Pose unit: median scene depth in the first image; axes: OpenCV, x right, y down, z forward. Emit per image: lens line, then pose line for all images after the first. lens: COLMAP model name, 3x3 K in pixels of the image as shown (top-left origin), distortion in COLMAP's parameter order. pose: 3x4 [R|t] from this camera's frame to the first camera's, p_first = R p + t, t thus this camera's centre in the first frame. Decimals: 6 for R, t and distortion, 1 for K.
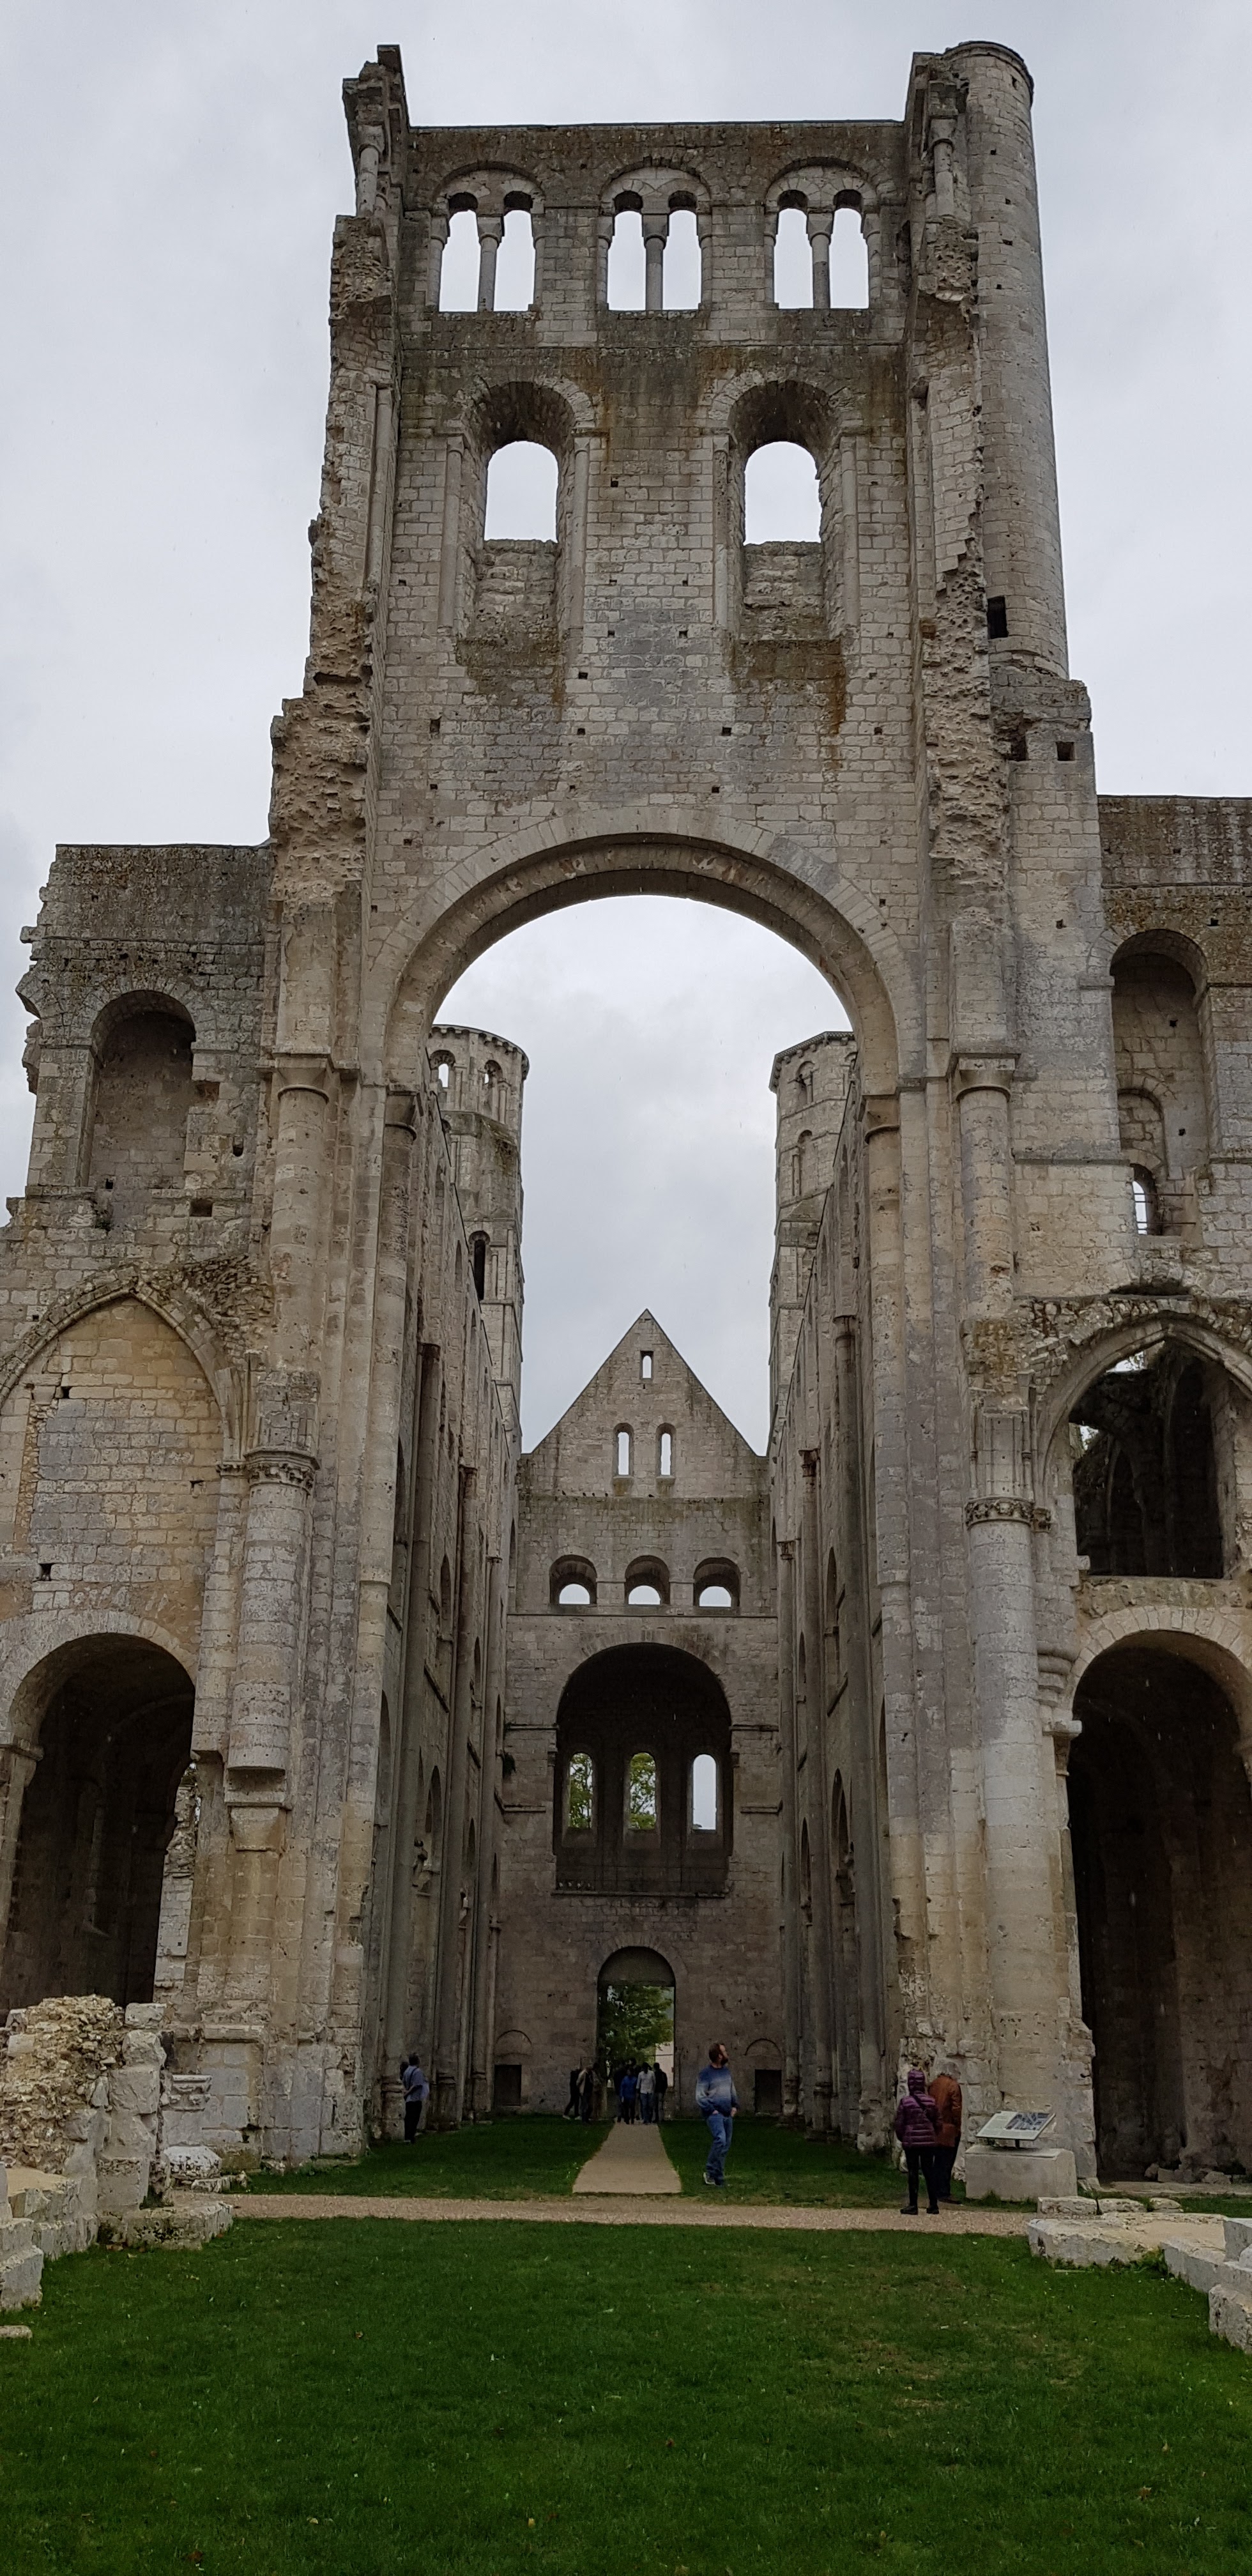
lens RADIAL K [[1995.7, 0, 608.8], [0, 1995.7, 1332.7], [0, 0, 1]] dist [0.101965, -0.219305]
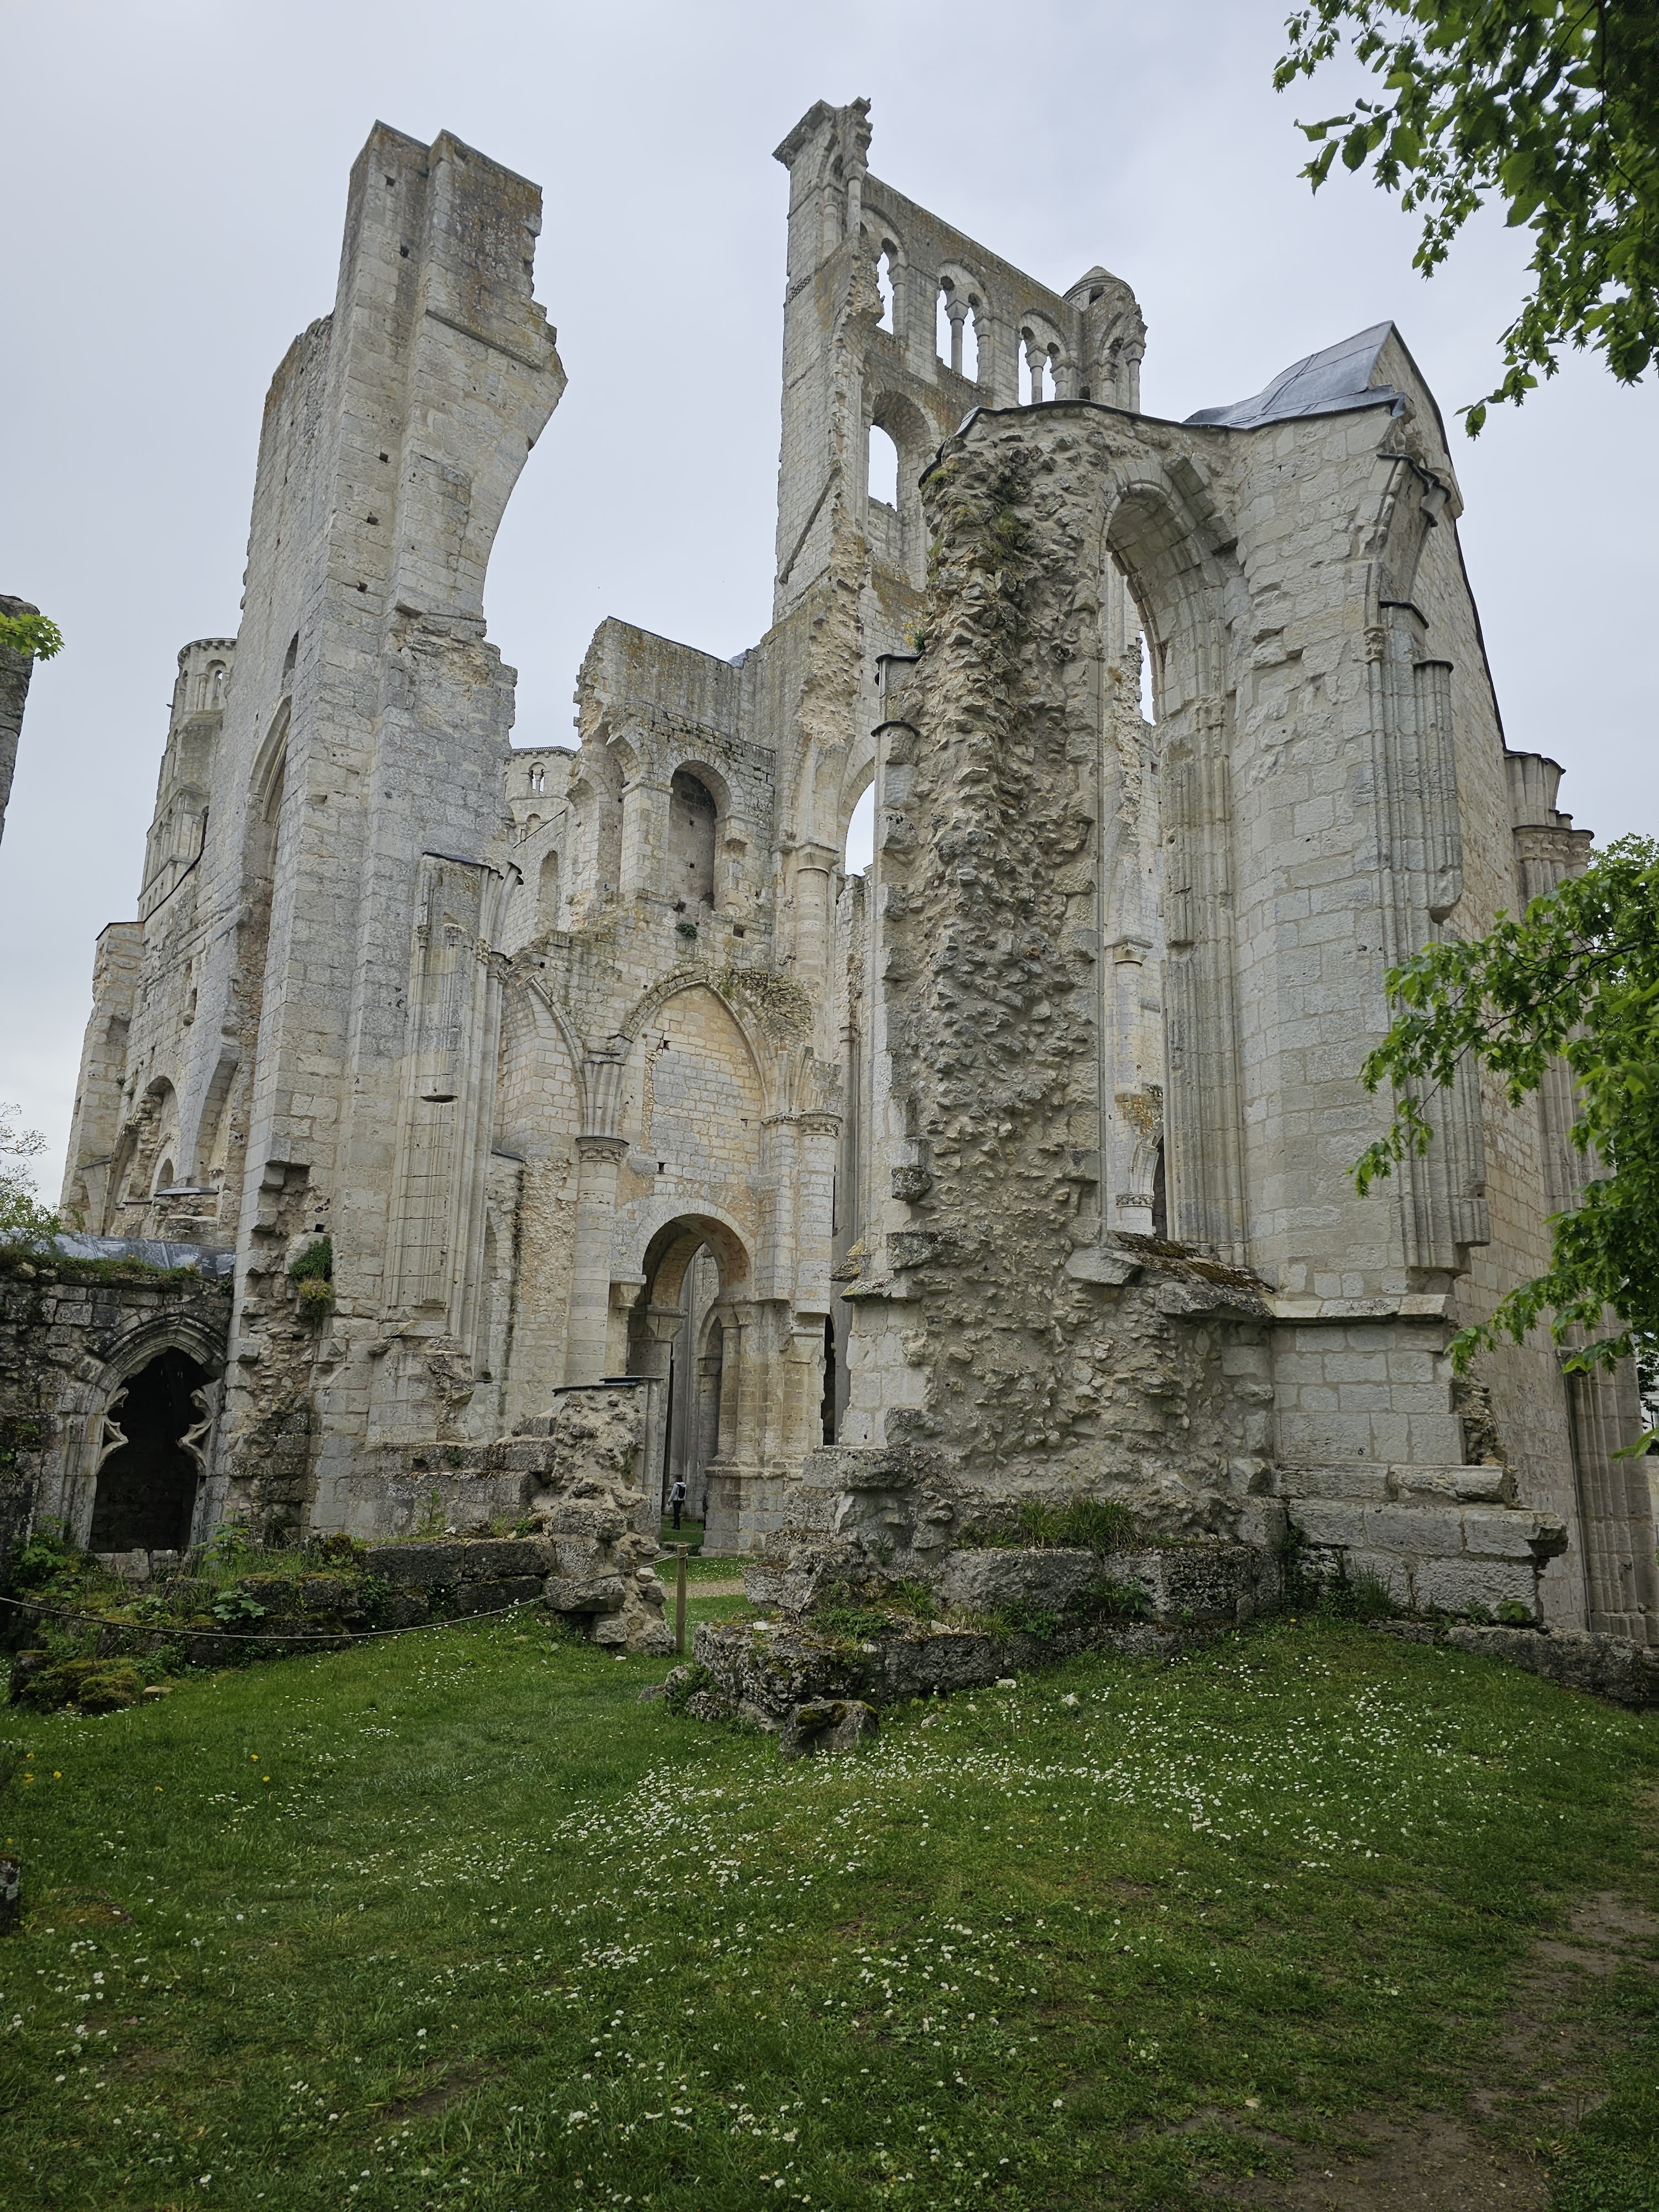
lens RADIAL K [[1490.1, 0, 847.9], [0, 1490.1, 1100.5], [0, 0, 1]] dist [0.119874, -0.188239]
pose [[0.786313, 0.141543, 0.601396, -0.738119], [-0.210837, 0.976445, 0.045852, -0.007038], [-0.580740, -0.162851, 0.797634, 0.054063]]
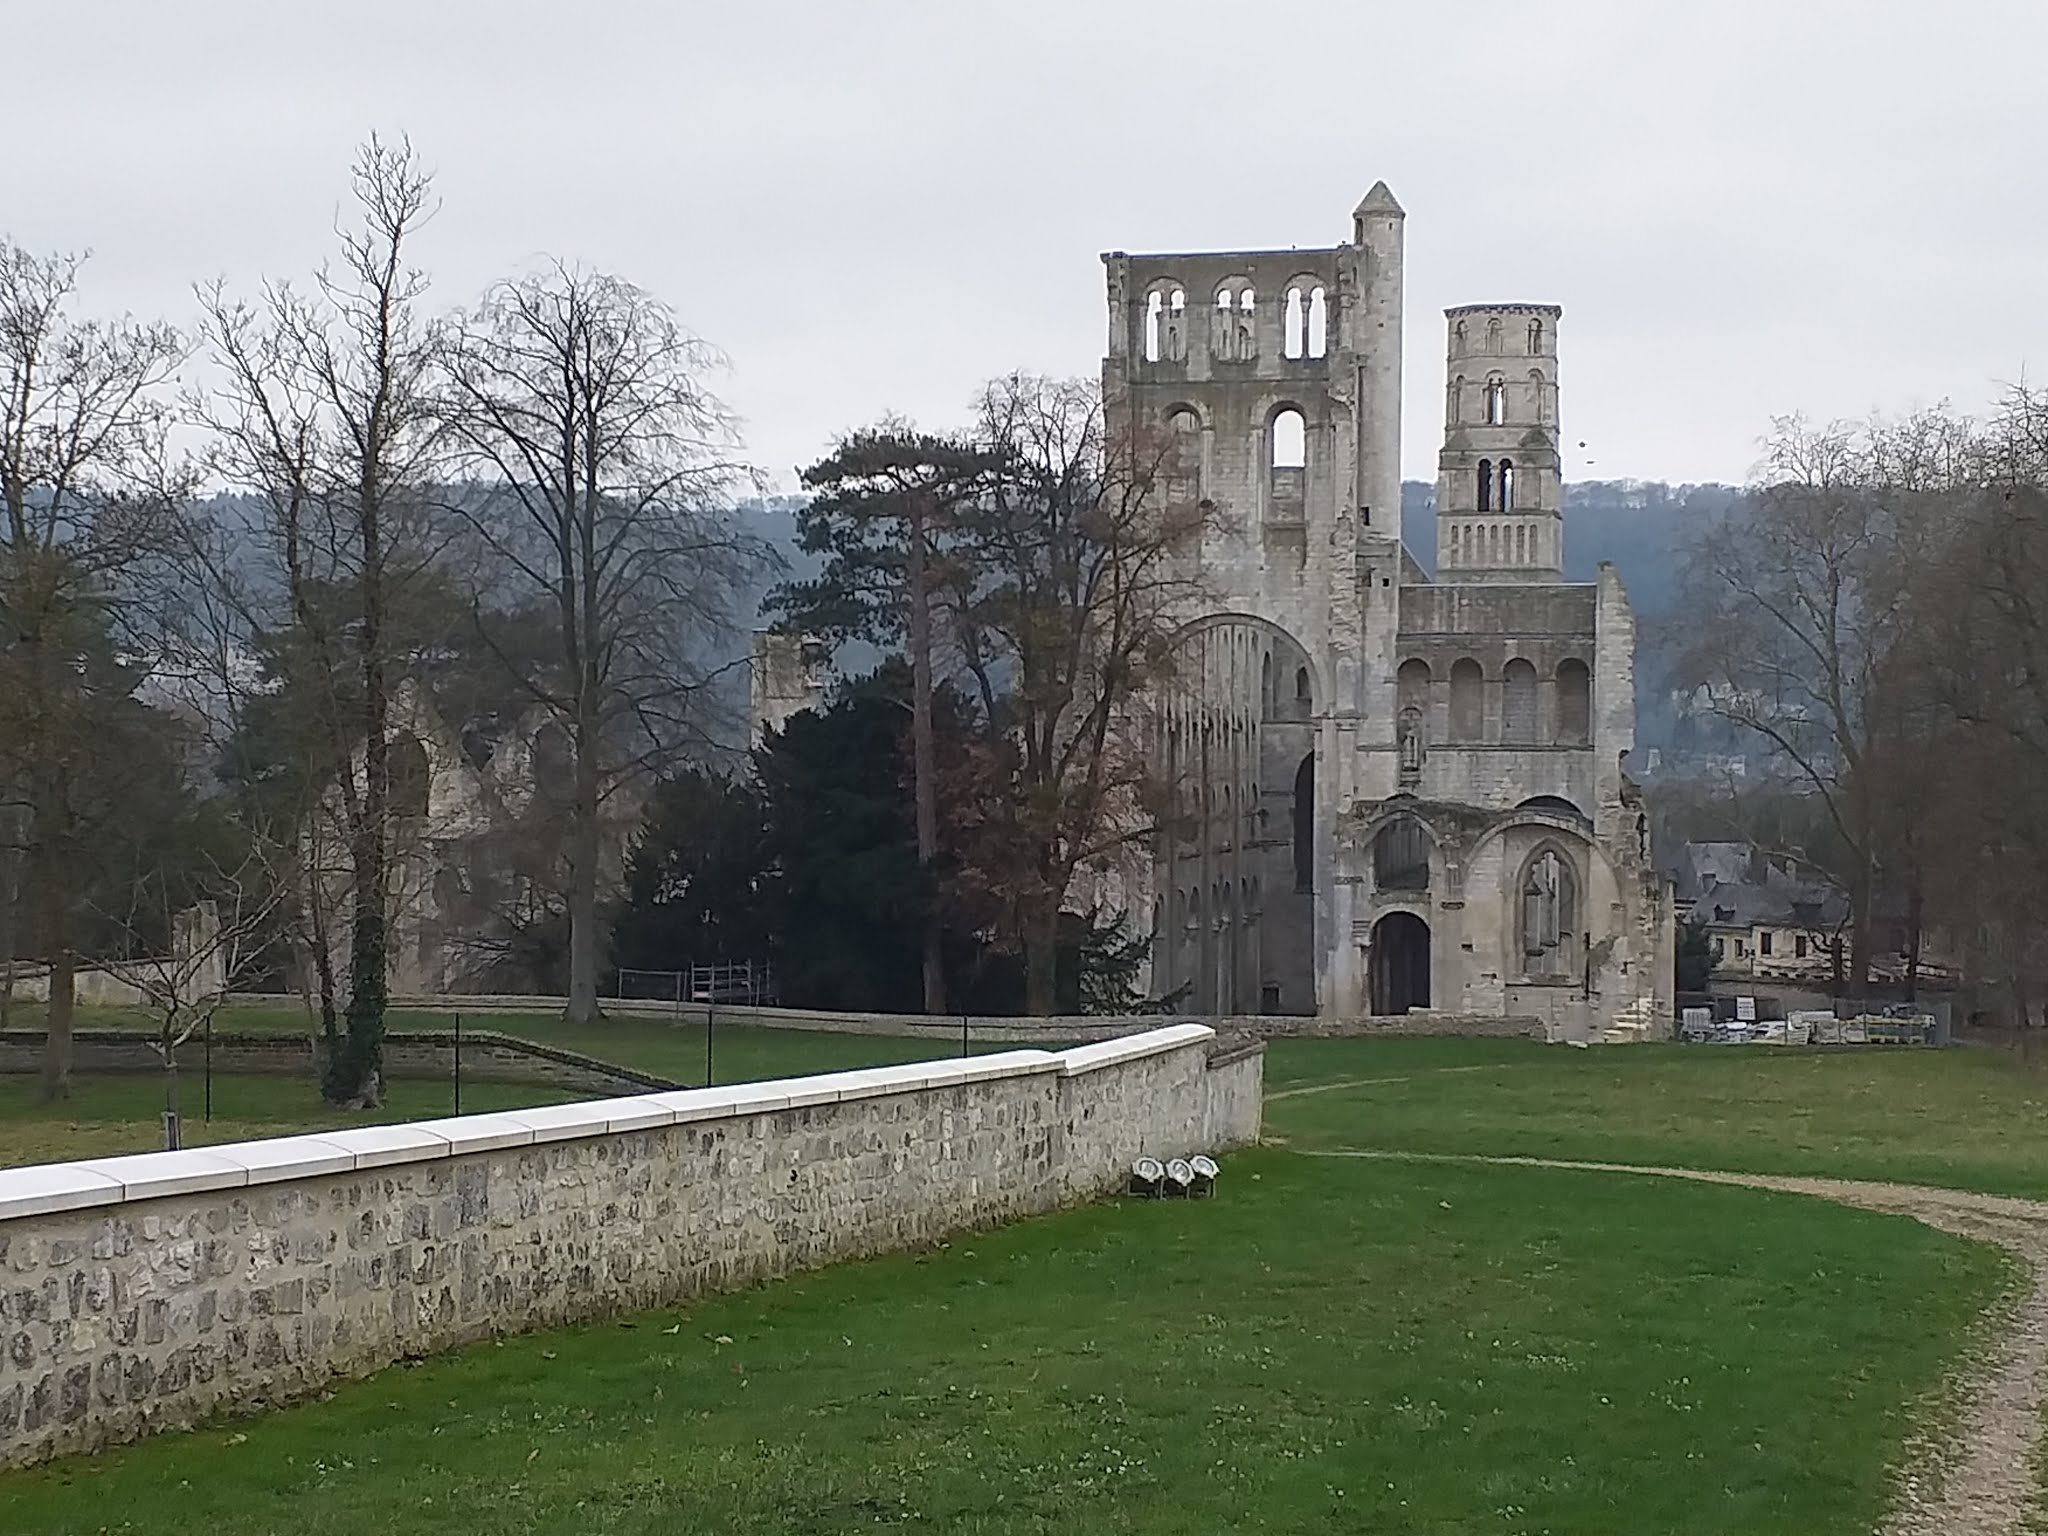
lens RADIAL K [[3764.7, 0, 1023.2], [0, 3764.7, 834.8], [0, 0, 1]] dist [0.246271, -0.034733]
pose [[0.980696, -0.010124, -0.195274, 0.727865], [0.079975, 0.932076, 0.353323, -1.780338], [0.178433, -0.362120, 0.914894, -3.778449]]
